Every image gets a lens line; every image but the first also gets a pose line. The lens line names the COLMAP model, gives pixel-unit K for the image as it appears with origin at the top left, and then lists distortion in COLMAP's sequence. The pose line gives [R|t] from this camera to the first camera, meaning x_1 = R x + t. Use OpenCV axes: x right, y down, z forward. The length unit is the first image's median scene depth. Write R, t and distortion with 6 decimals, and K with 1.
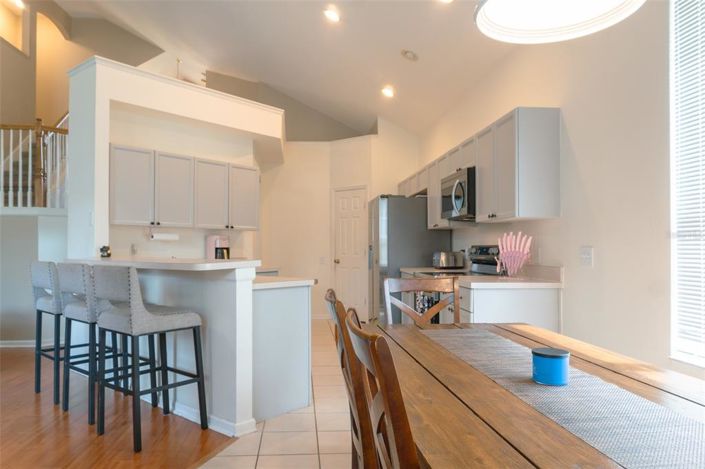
lens RADIAL K [[479.6, 0, 352.5], [0, 479.6, 234.5], [0, 0, 1]] dist [0.001222, 0.001425]
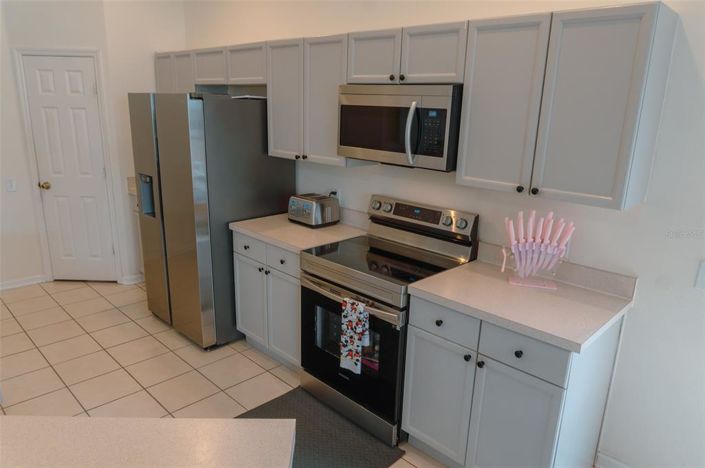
lens RADIAL K [[479.6, 0, 352.5], [0, 479.6, 234.0], [0, 0, 1]] dist [0.001222, 0.001425]
pose [[0.776234, -0.149384, 0.612491, -0.147177], [-0.041953, 0.957129, 0.286608, -0.094754], [-0.629047, -0.248171, 0.736689, 0.466378]]
